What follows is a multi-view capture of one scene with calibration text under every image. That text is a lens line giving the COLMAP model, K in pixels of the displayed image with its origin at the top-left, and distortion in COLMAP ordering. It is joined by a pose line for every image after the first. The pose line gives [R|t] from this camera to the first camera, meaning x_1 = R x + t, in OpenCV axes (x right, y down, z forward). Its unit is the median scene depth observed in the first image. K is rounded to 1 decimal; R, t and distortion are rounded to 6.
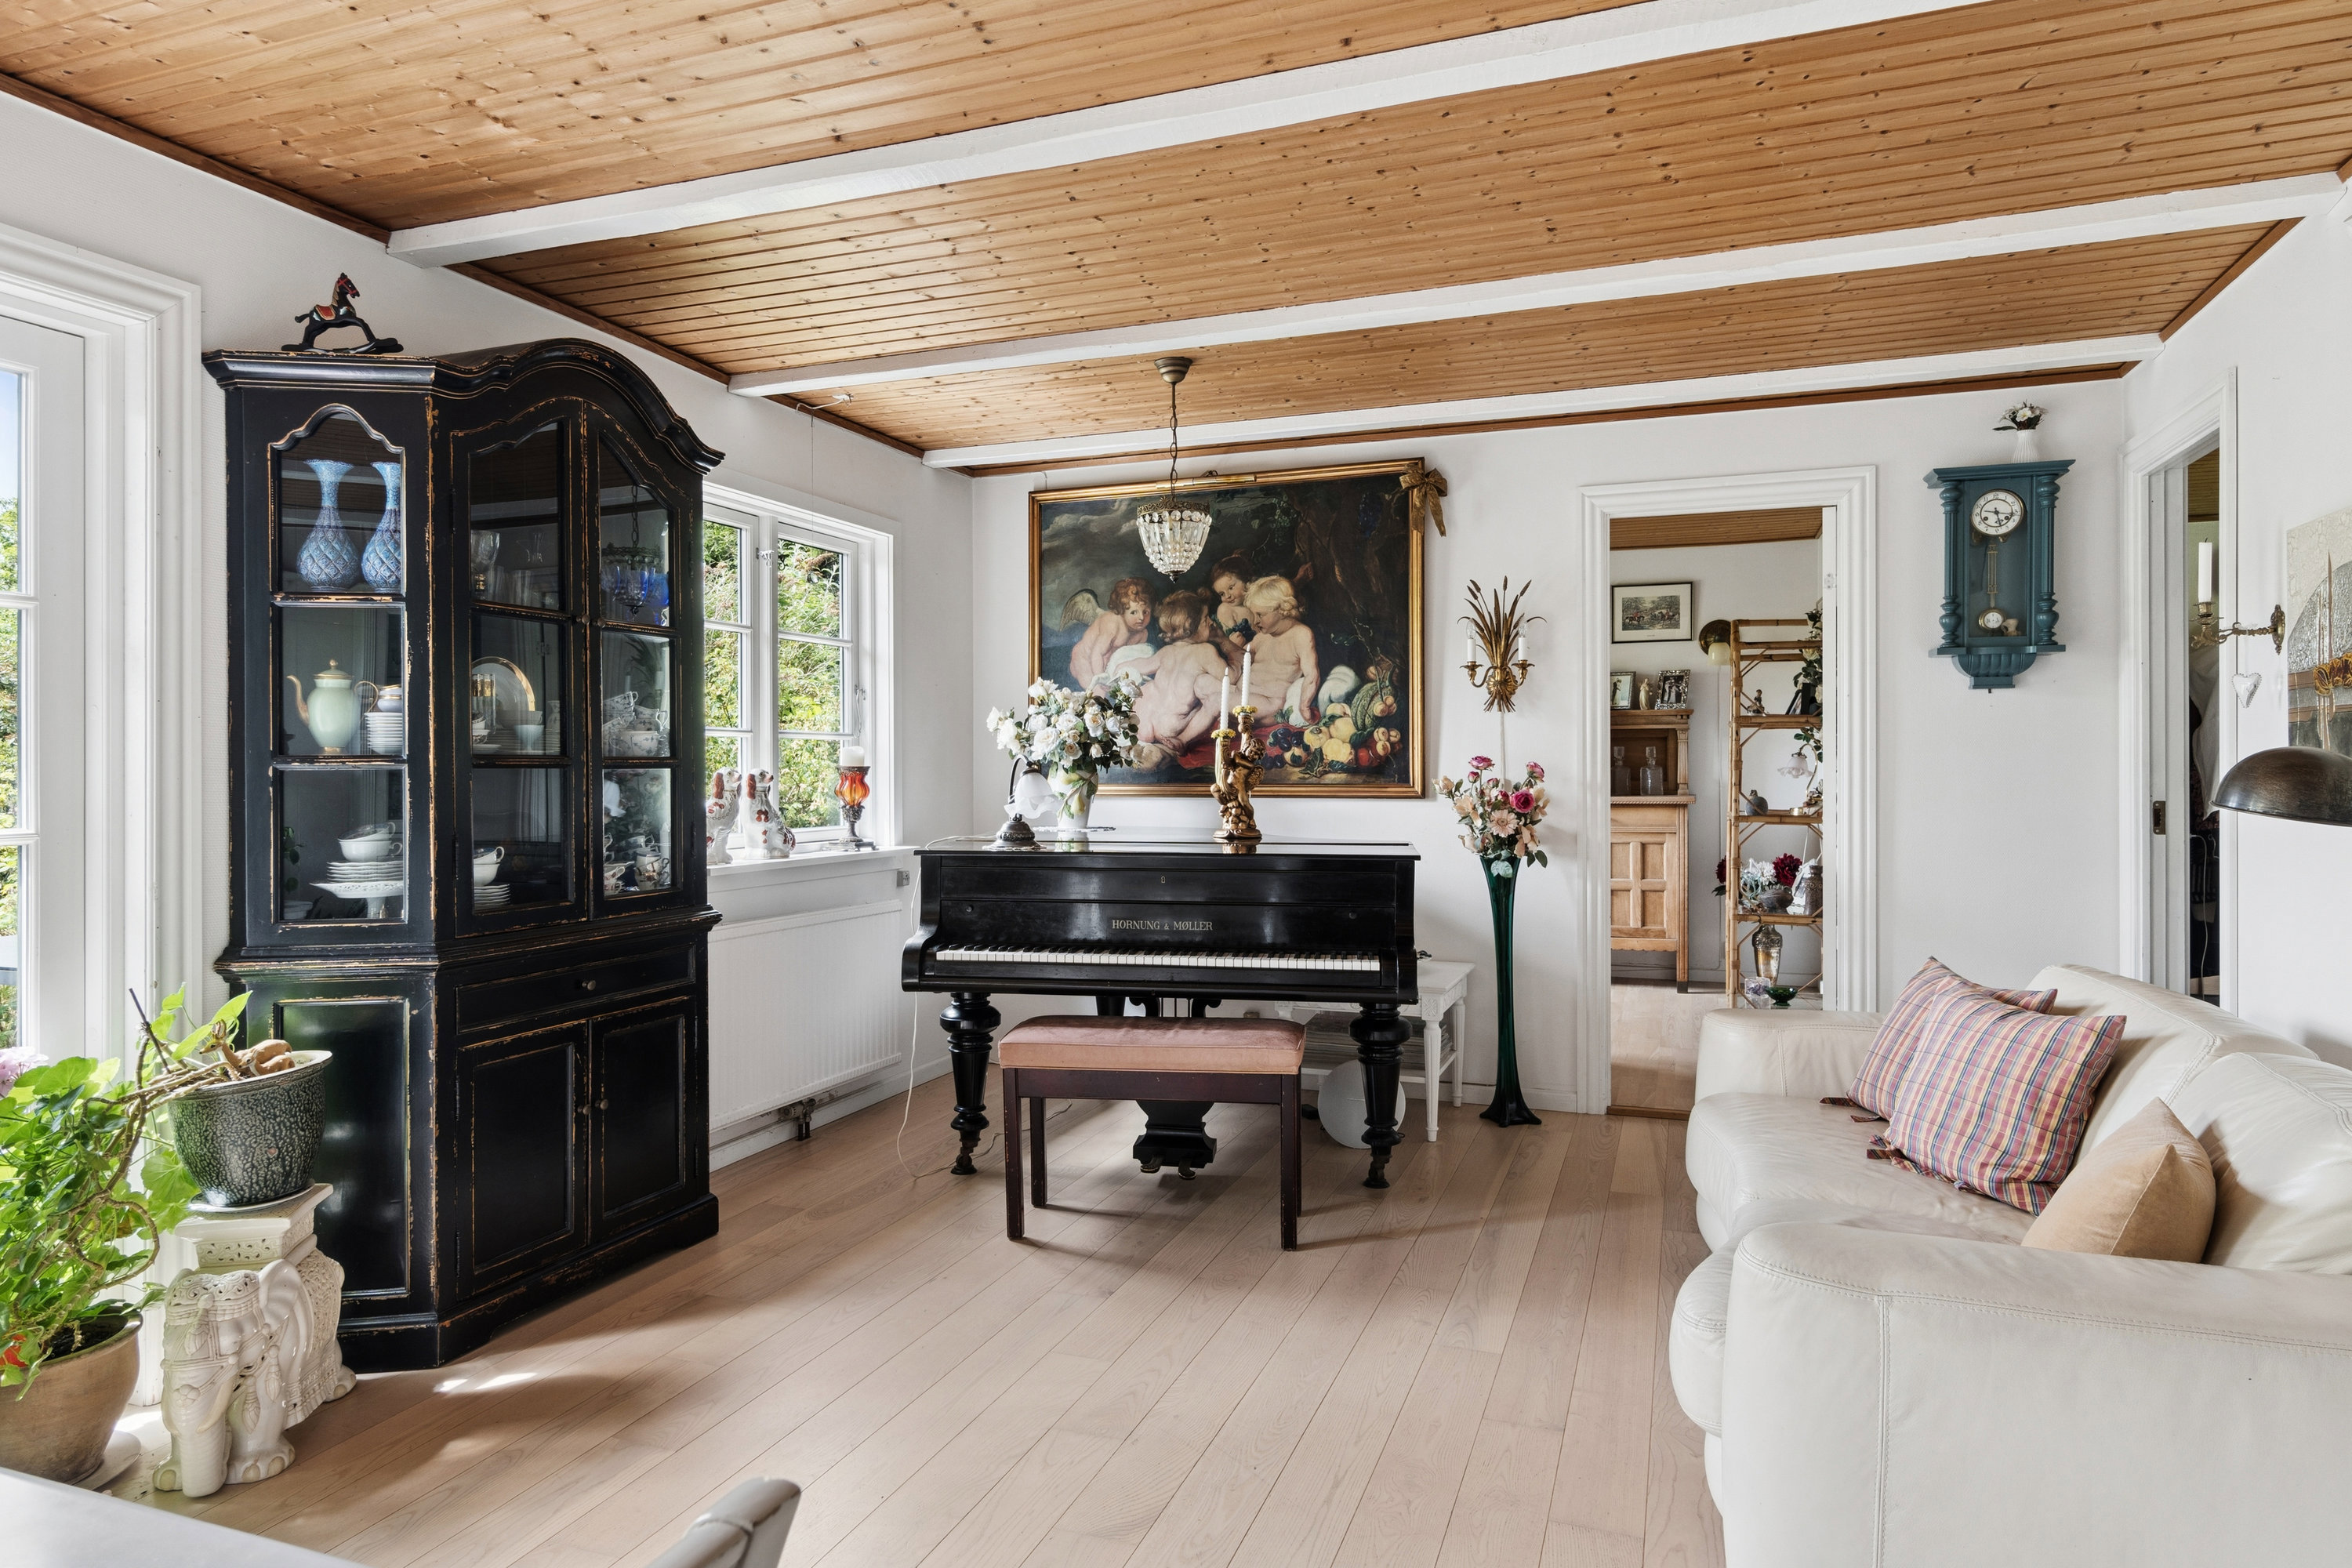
lens RADIAL K [[1339.2, 0, 1182.0], [0, 1339.2, 777.5], [0, 0, 1]] dist [-0.021224, -0.000560]
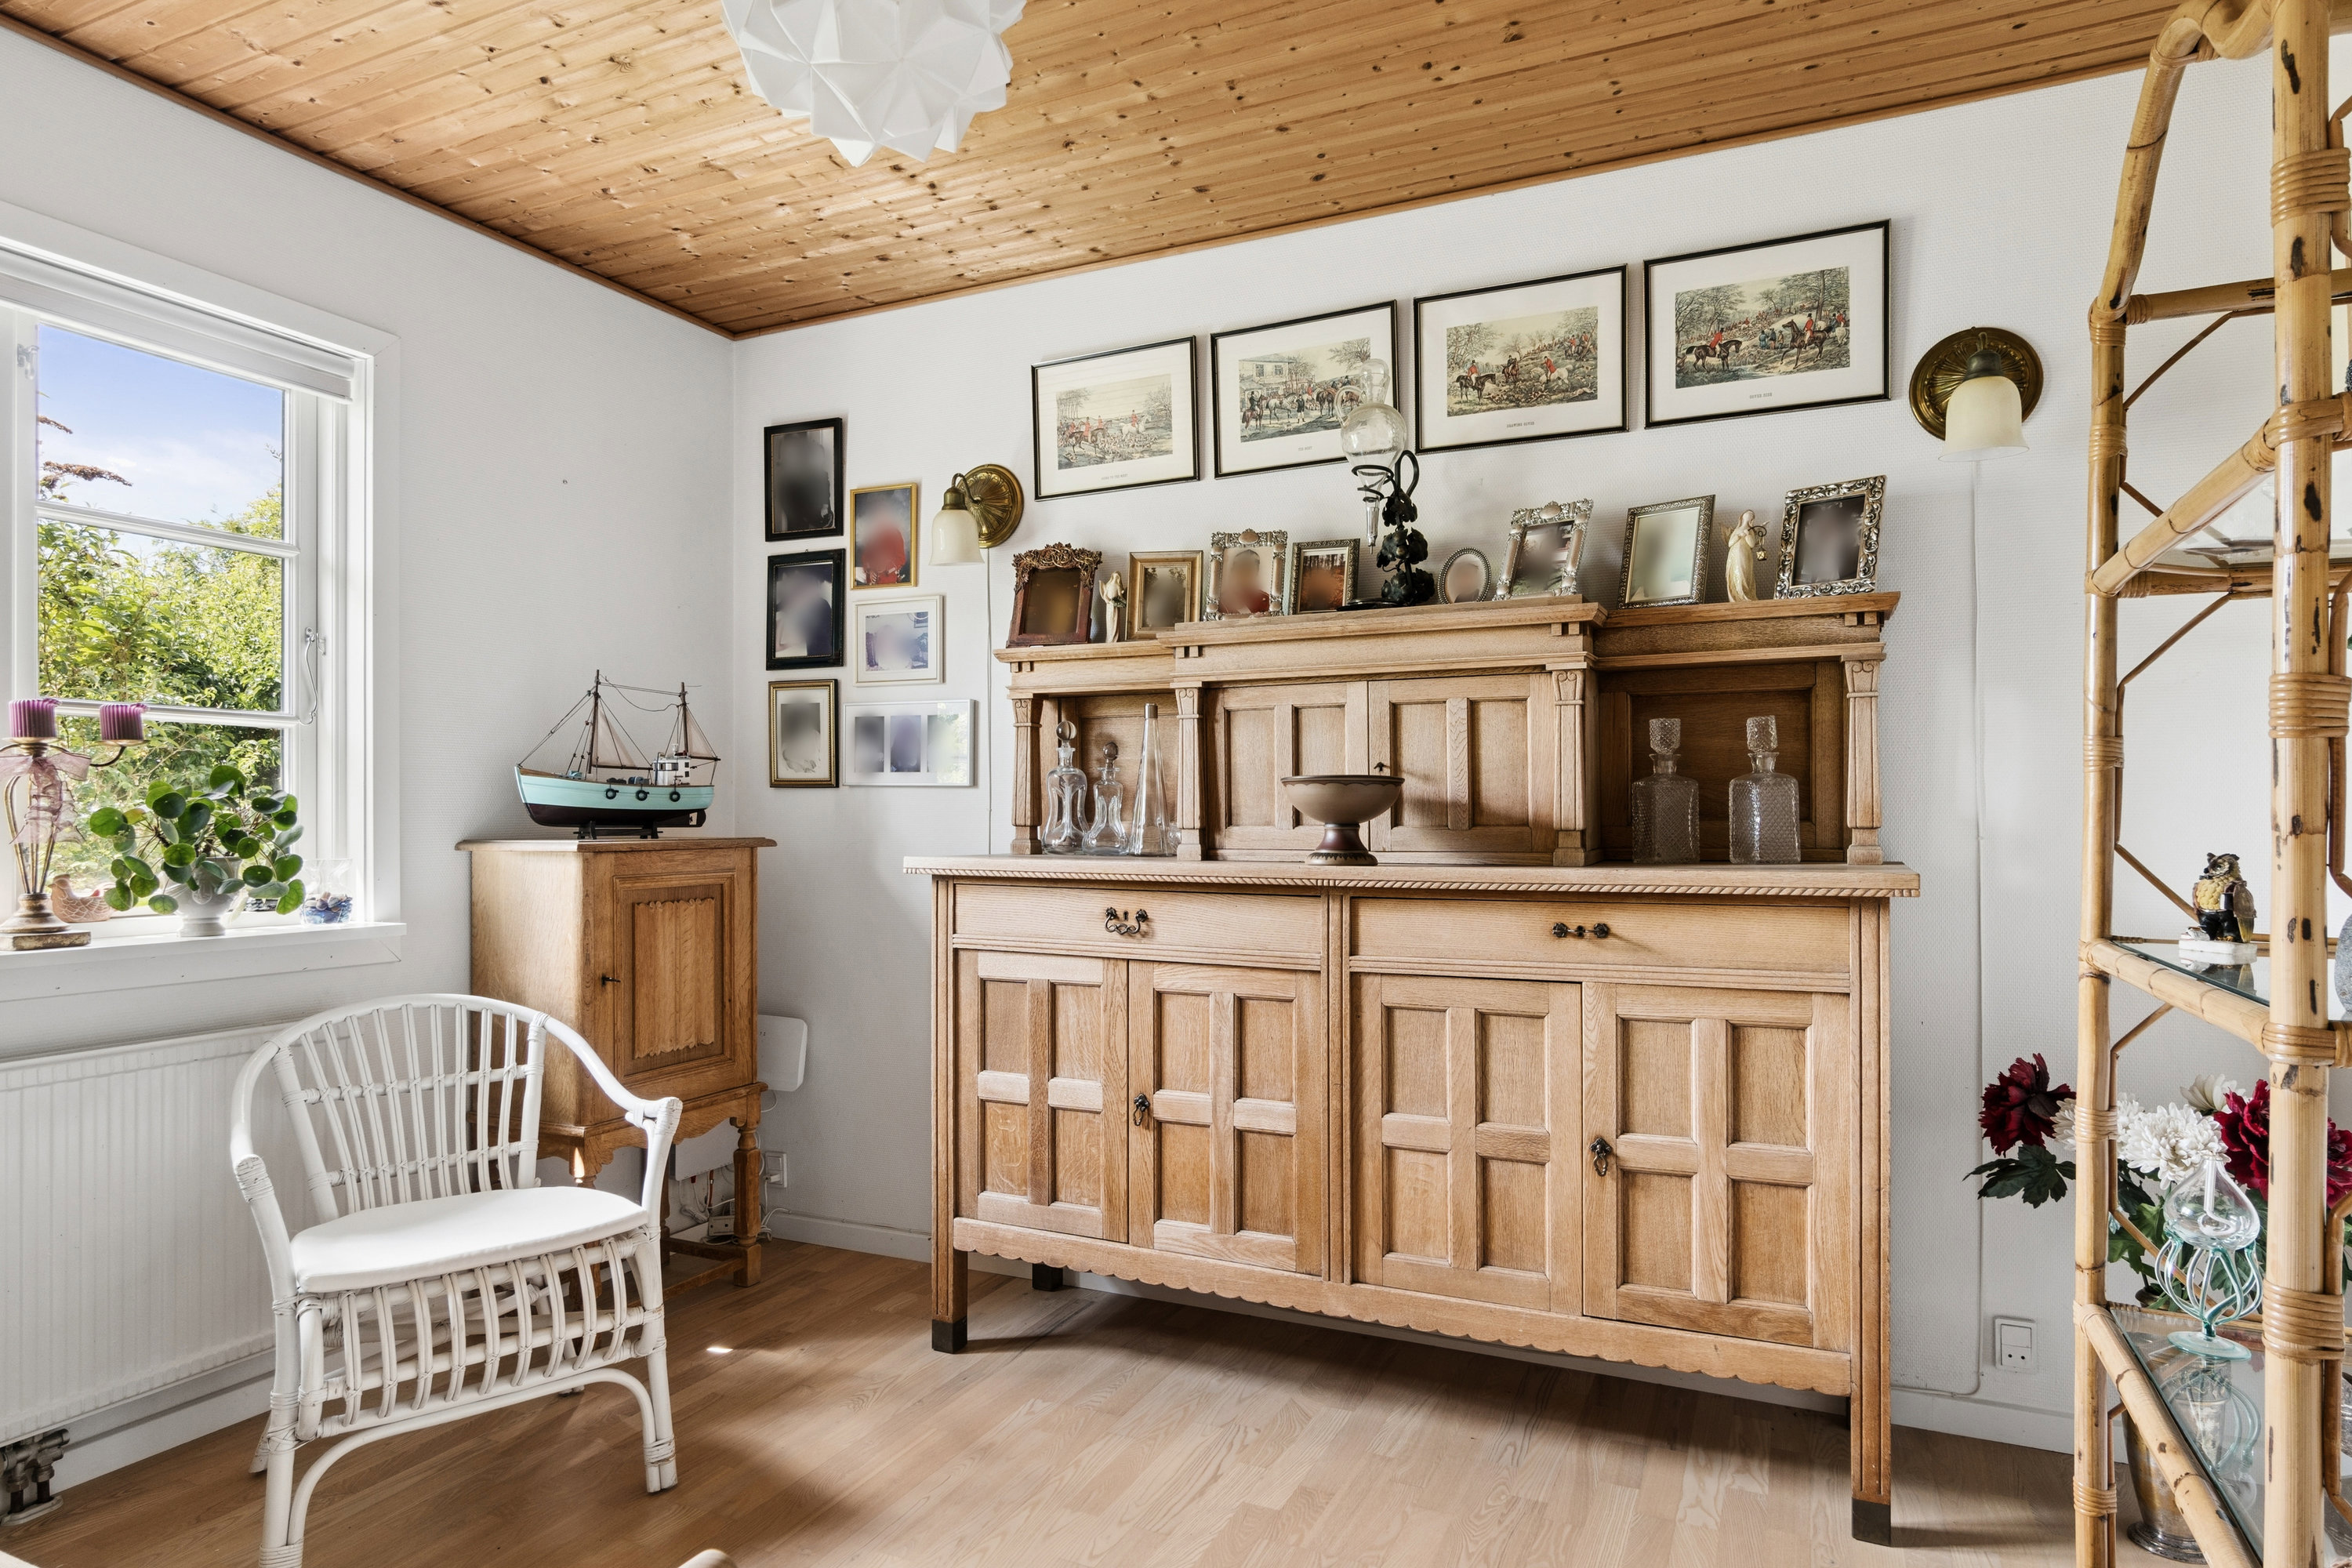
lens RADIAL K [[1339.2, 0, 1170.2], [0, 1339.2, 797.2], [0, 0, 1]] dist [-0.021224, -0.000560]
pose [[0.996850, 0.002526, -0.079271, 0.233156], [-0.003225, 0.999957, -0.008698, 0.000170], [0.079246, 0.008926, 0.996815, 0.664693]]
